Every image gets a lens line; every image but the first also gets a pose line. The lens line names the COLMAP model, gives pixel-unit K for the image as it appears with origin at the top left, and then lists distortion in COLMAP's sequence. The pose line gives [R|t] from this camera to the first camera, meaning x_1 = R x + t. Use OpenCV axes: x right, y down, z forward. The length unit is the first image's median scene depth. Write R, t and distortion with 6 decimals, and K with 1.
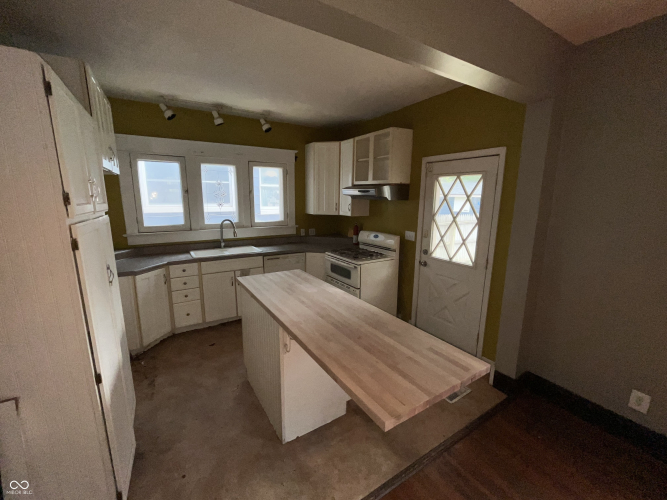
lens RADIAL K [[282.7, 0, 330.4], [0, 282.7, 250.2], [0, 0, 1]] dist [0.000683, 0.000159]
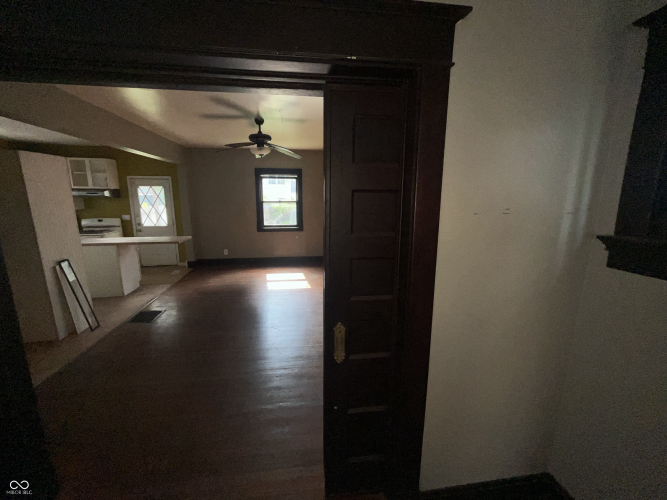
lens RADIAL K [[282.7, 0, 330.4], [0, 282.7, 250.2], [0, 0, 1]] dist [0.000683, 0.000159]
pose [[0.395522, -0.178692, 0.900906, -0.929121], [0.180622, 0.976870, 0.114461, 0.195291], [-0.900521, 0.117452, 0.418649, -0.980408]]
